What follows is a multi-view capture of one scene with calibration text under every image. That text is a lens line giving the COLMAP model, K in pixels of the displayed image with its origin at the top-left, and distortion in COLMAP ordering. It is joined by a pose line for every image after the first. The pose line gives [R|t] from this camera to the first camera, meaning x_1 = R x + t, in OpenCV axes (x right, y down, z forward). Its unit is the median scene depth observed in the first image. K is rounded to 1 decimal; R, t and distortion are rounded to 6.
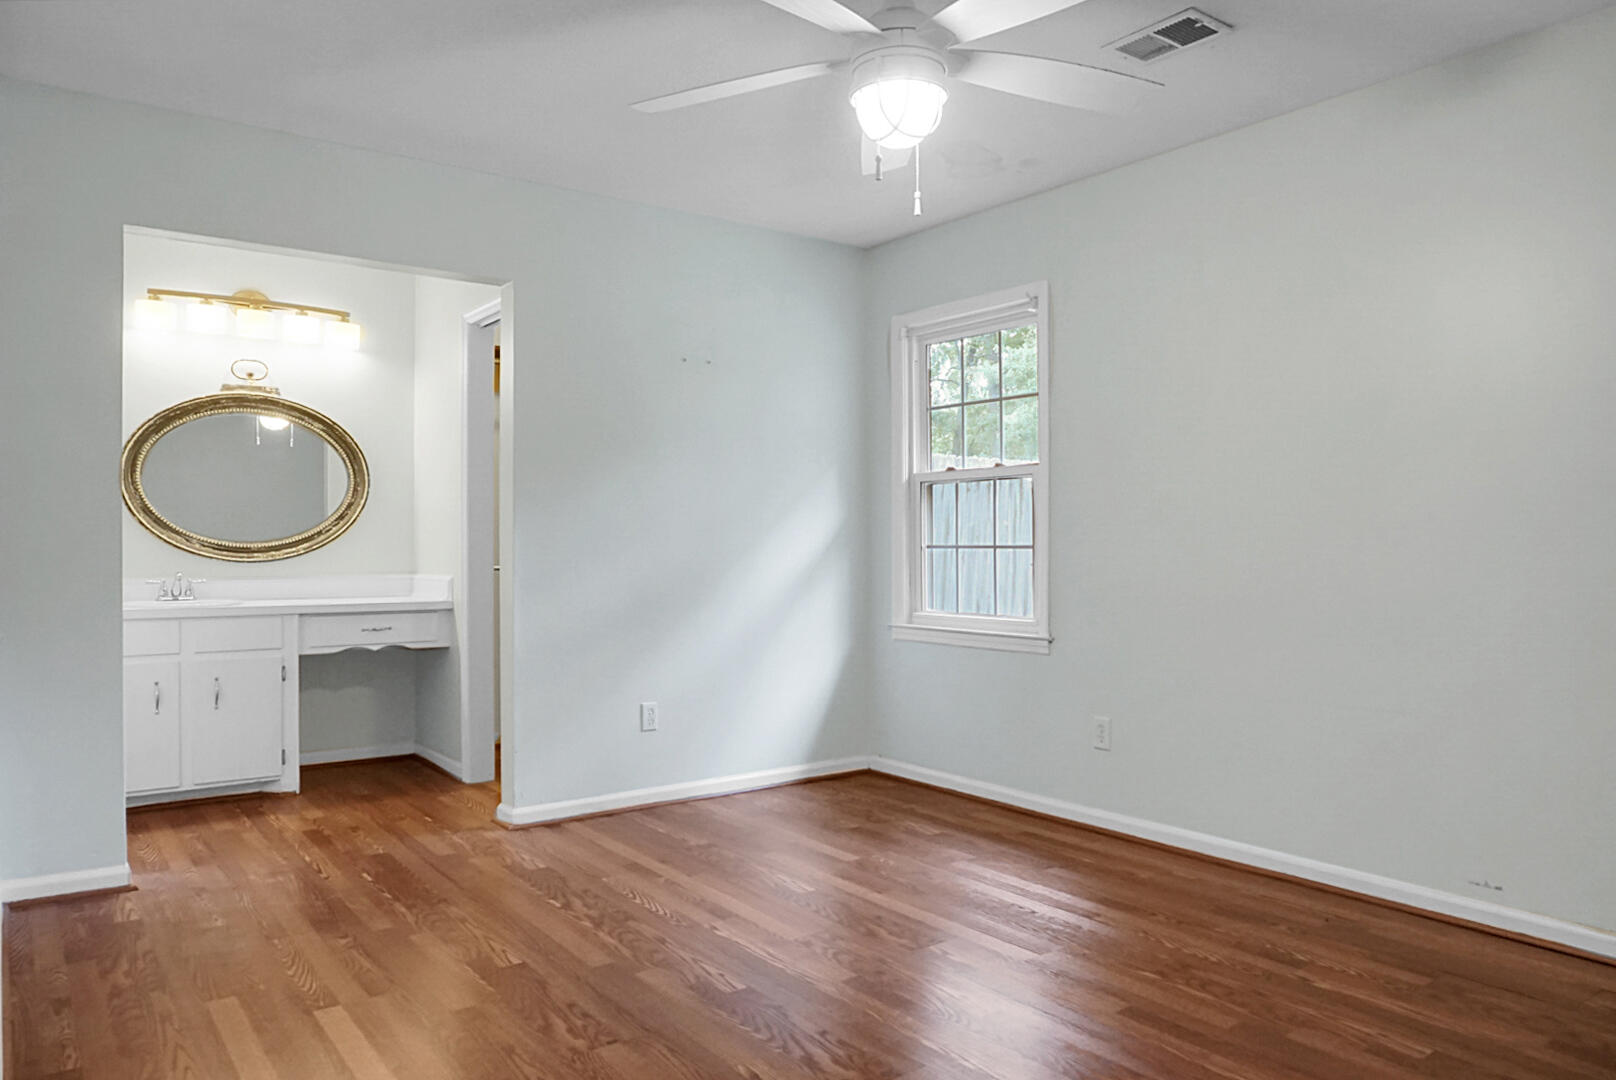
lens RADIAL K [[1129.8, 0, 813.7], [0, 1129.8, 551.7], [0, 0, 1]] dist [-0.007052, 0.001919]
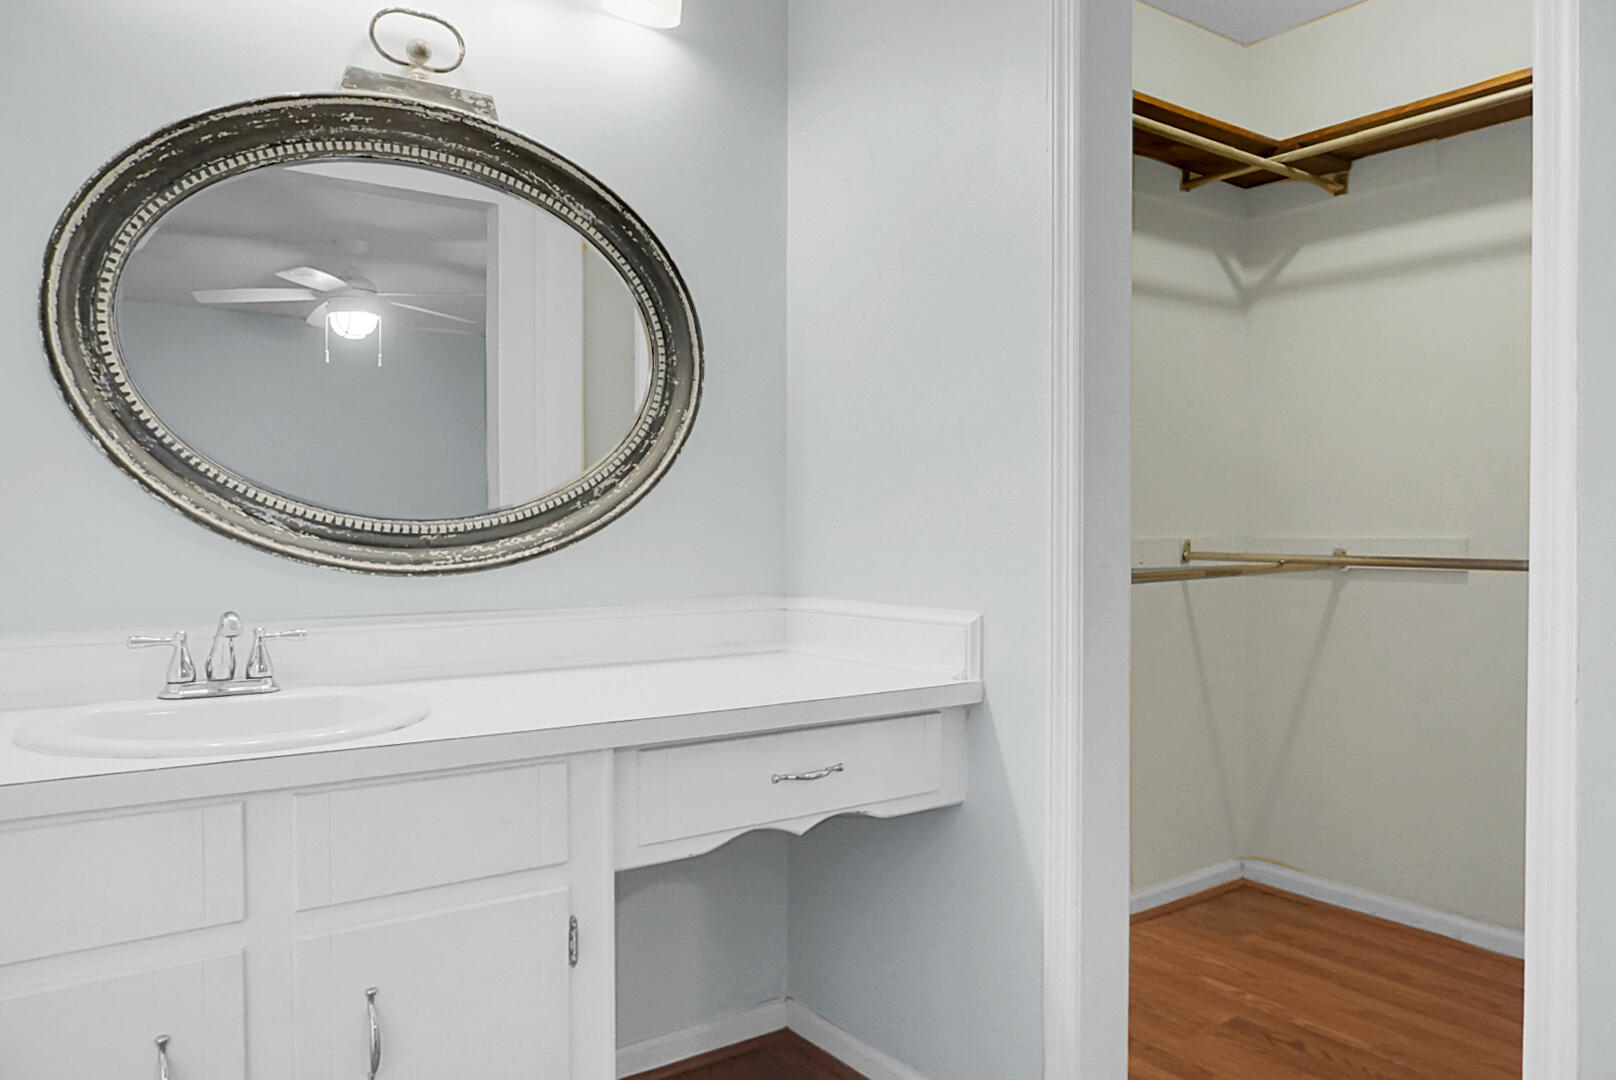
lens RADIAL K [[1129.8, 0, 802.9], [0, 1129.8, 534.6], [0, 0, 1]] dist [-0.007052, 0.001919]
pose [[0.999985, -0.002856, -0.004751, -0.379830], [0.002833, 0.999984, -0.004986, -0.001243], [0.004765, 0.004973, 0.999976, 0.648232]]
